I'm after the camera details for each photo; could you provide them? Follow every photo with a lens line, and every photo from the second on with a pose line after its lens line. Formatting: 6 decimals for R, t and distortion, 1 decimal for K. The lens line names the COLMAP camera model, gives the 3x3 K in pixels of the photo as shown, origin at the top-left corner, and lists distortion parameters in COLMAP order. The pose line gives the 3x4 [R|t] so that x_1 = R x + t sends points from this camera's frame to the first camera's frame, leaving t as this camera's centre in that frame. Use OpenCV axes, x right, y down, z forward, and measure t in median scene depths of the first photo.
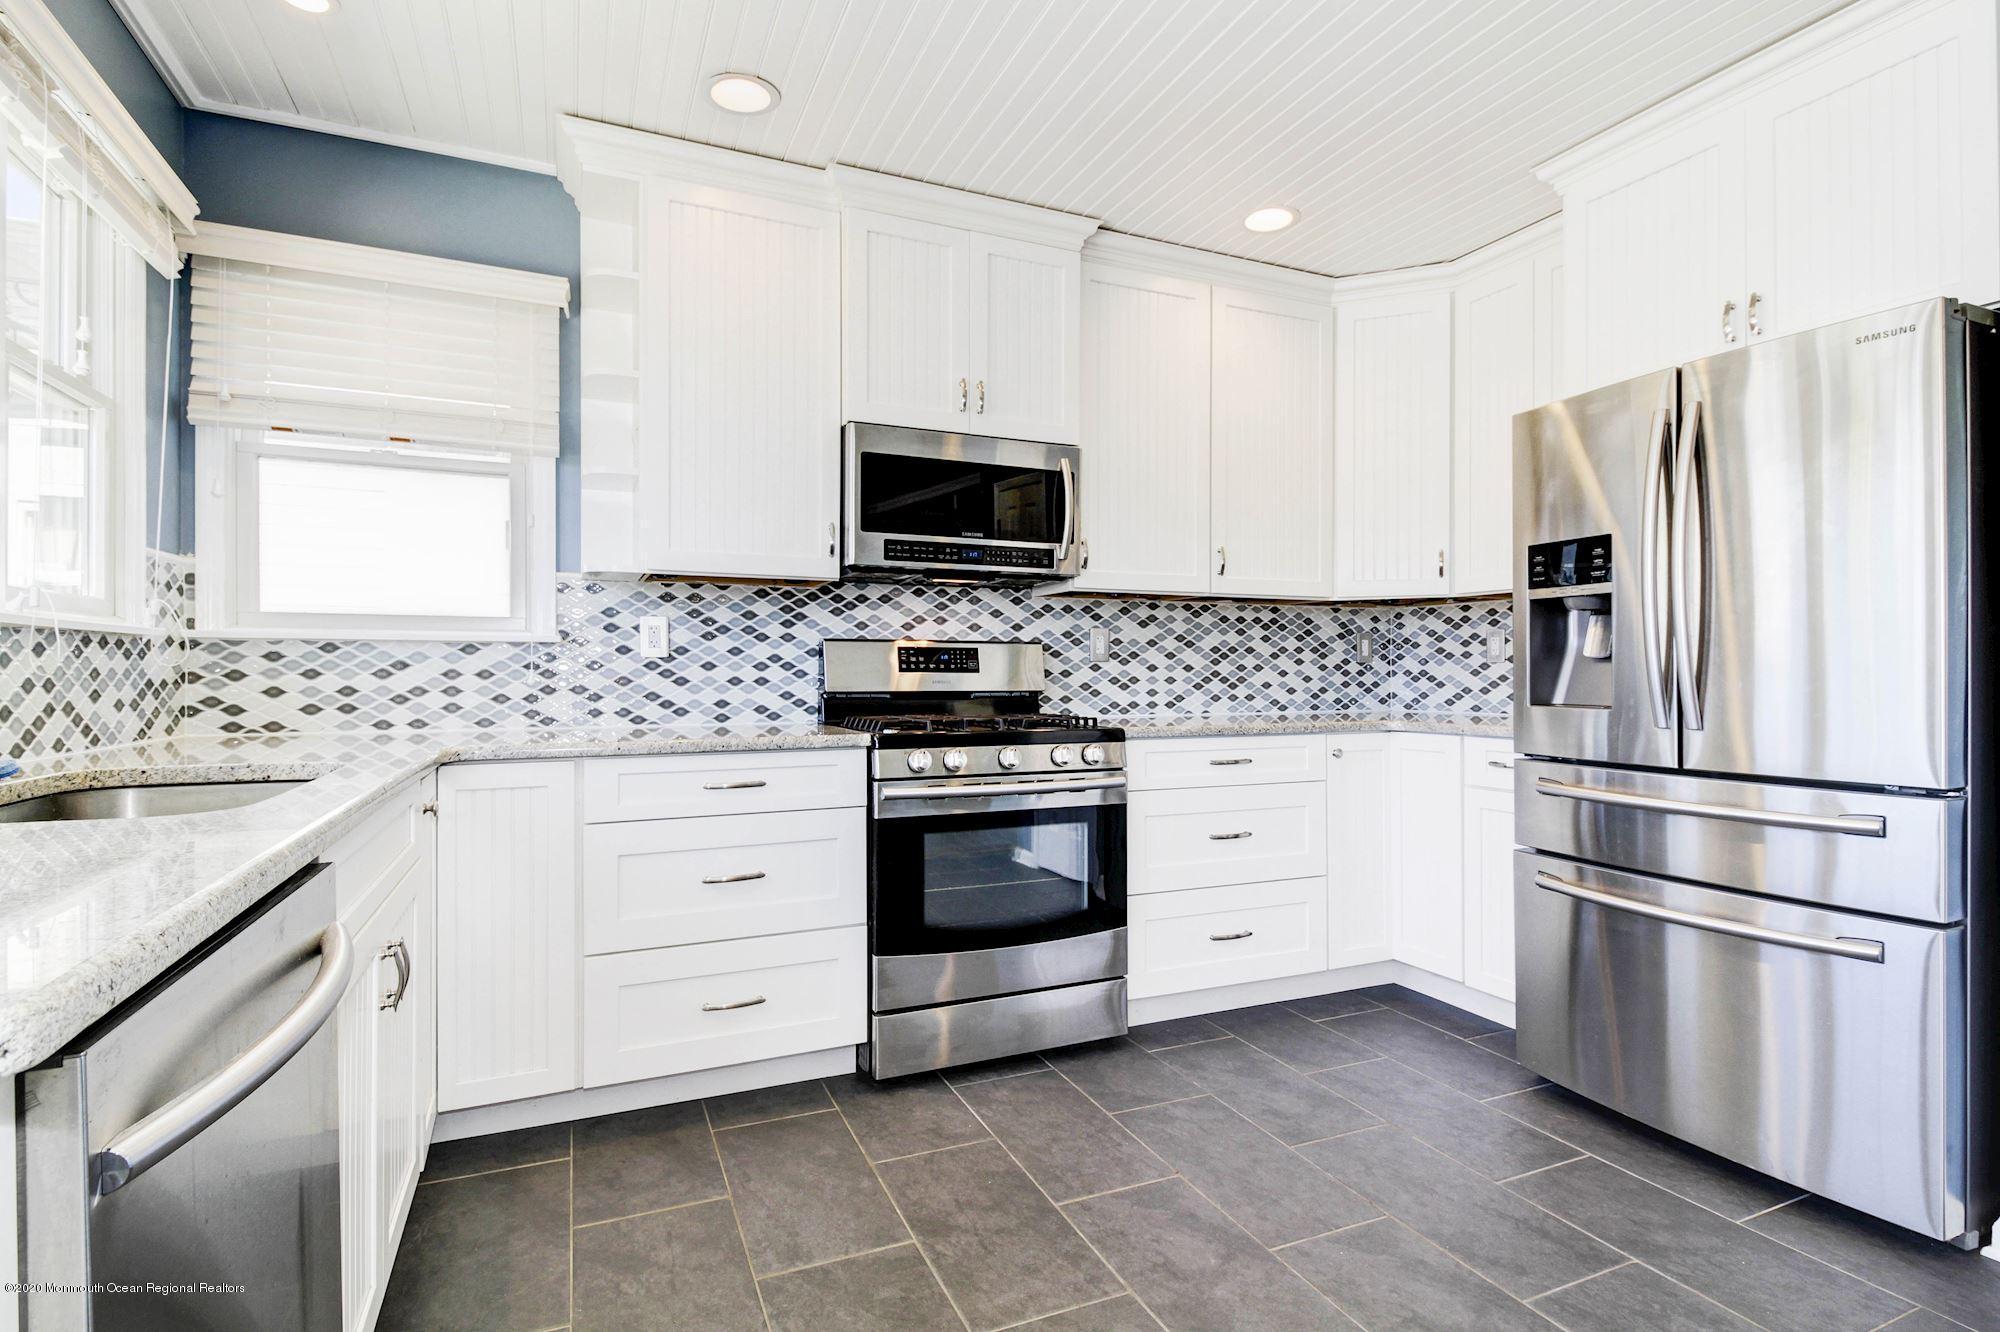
lens RADIAL K [[970.6, 0, 1000.0], [0, 970.6, 666.0], [0, 0, 1]] dist [0.015318, -0.010152]
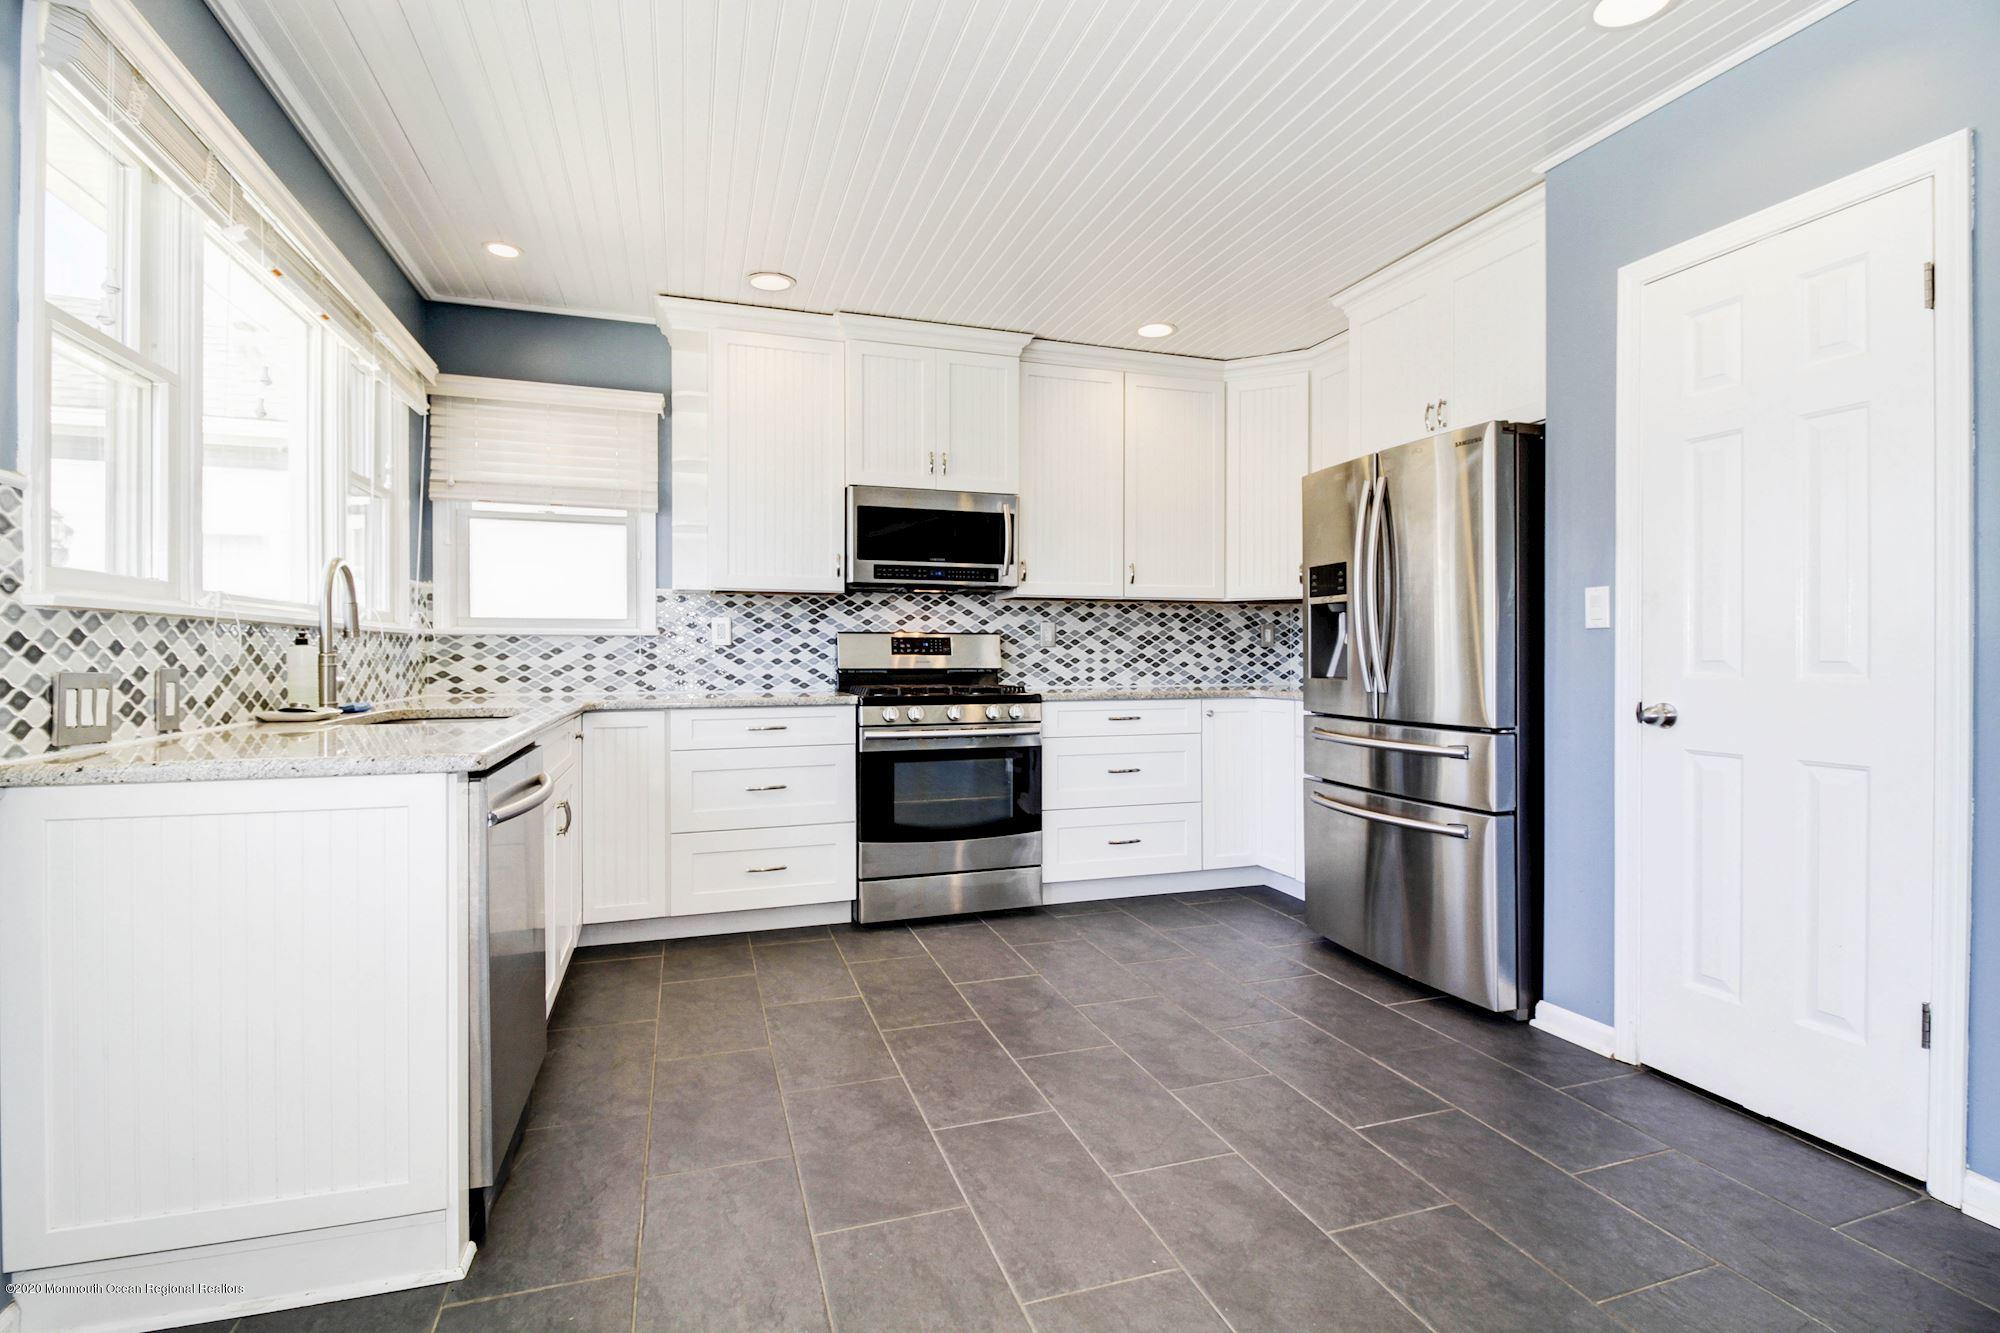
lens RADIAL K [[929.4, 0, 1033.1], [0, 929.4, 649.2], [0, 0, 1]] dist [0.009740, -0.000760]
pose [[0.998216, -0.001206, -0.059697, 0.200215], [0.001312, 0.999998, 0.001729, -0.004584], [0.059695, -0.001804, 0.998215, -0.380018]]
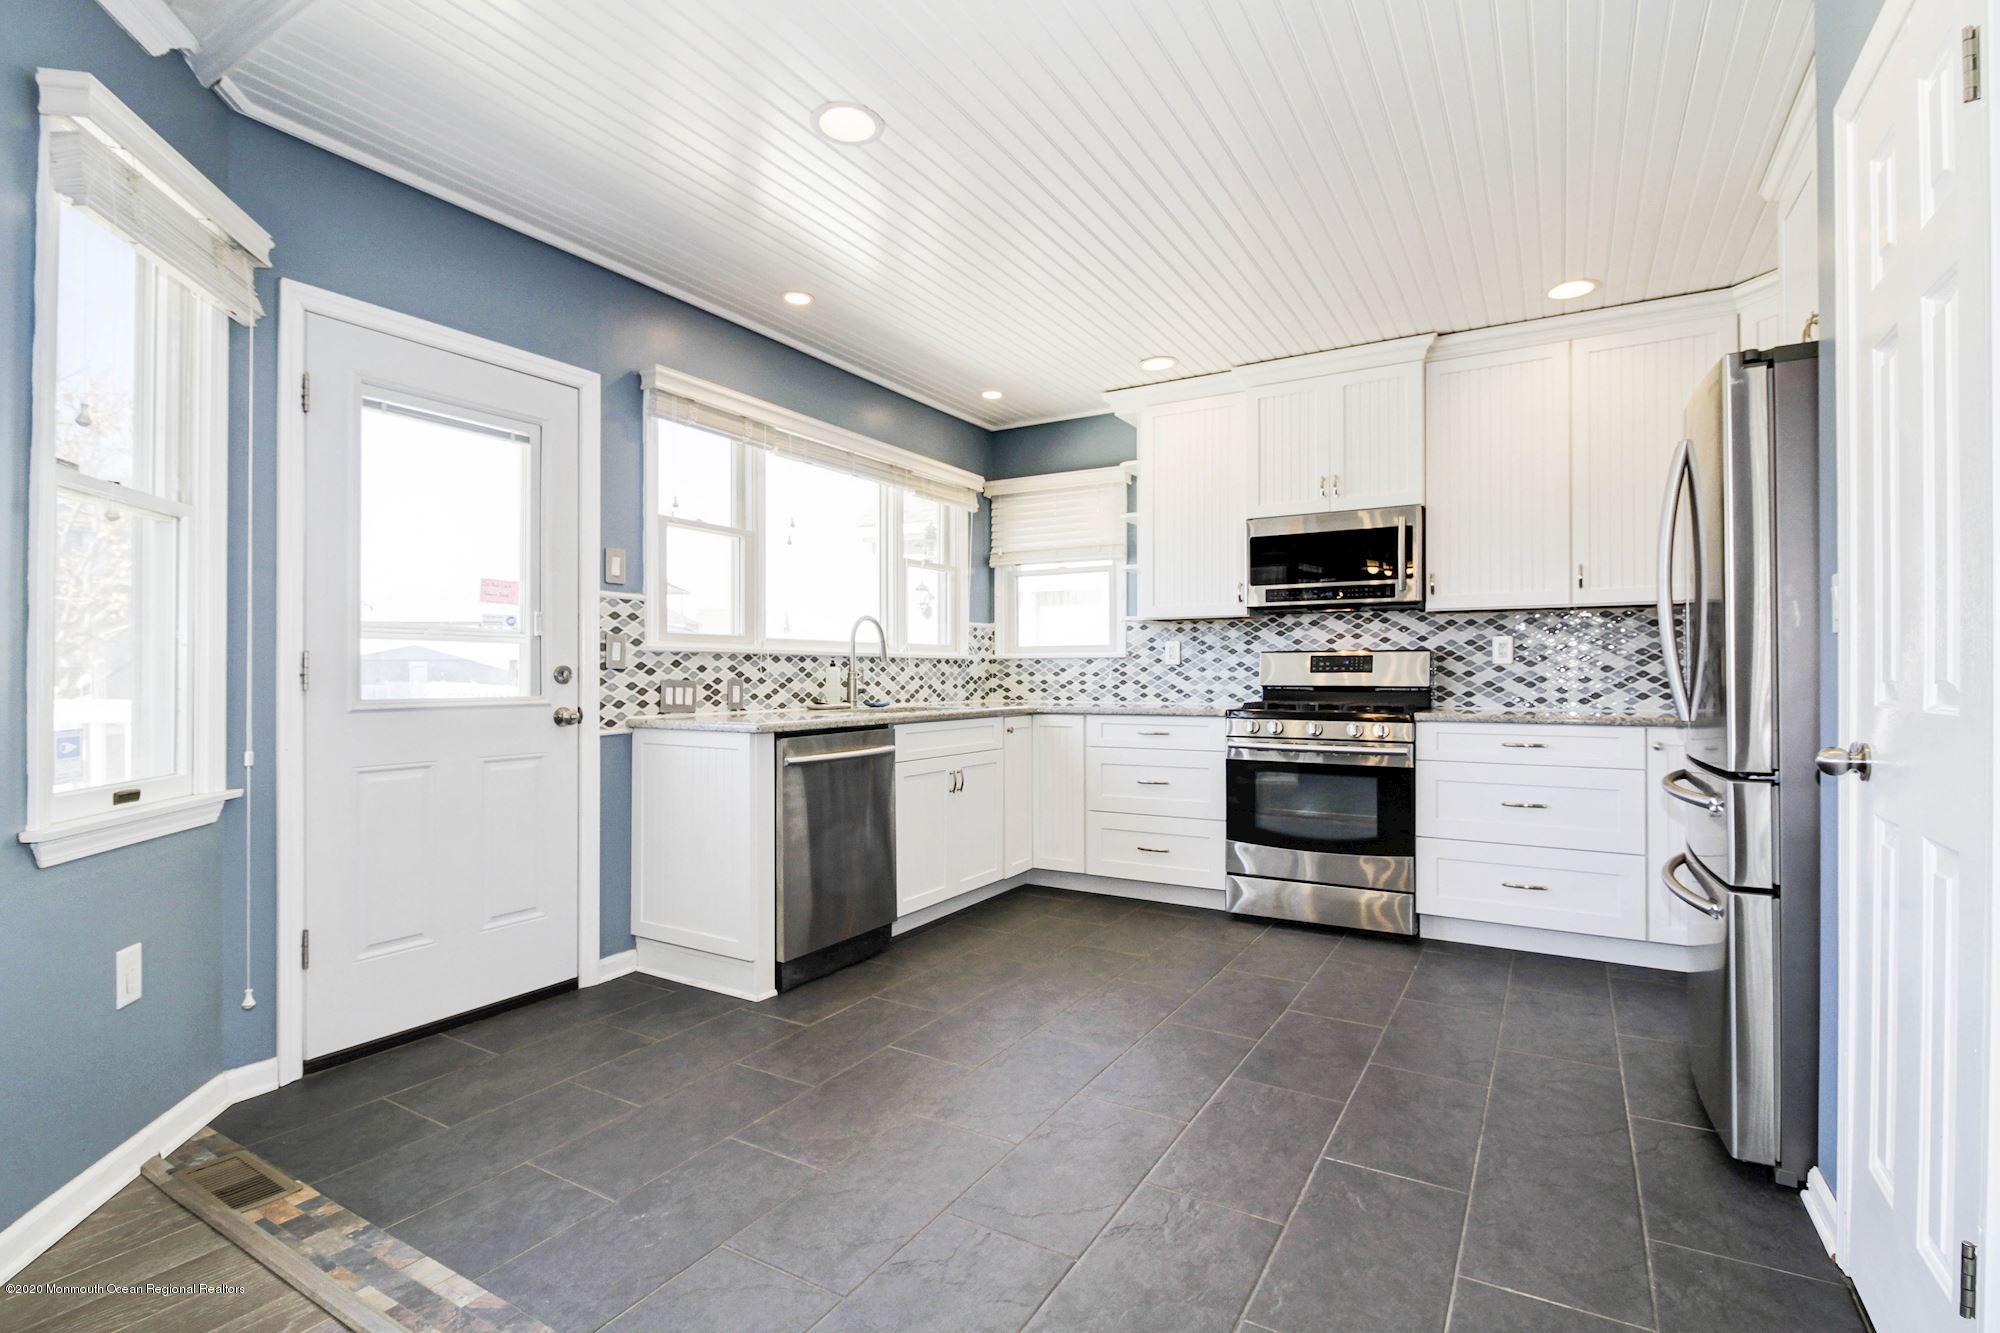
lens RADIAL K [[980.1, 0, 1066.9], [0, 980.1, 667.9], [0, 0, 1]] dist [0.001817, -0.000111]
pose [[0.607265, -0.005661, -0.794479, 0.939940], [0.006469, 0.999977, -0.002181, -0.000301], [0.794473, -0.003815, 0.607288, -0.233358]]
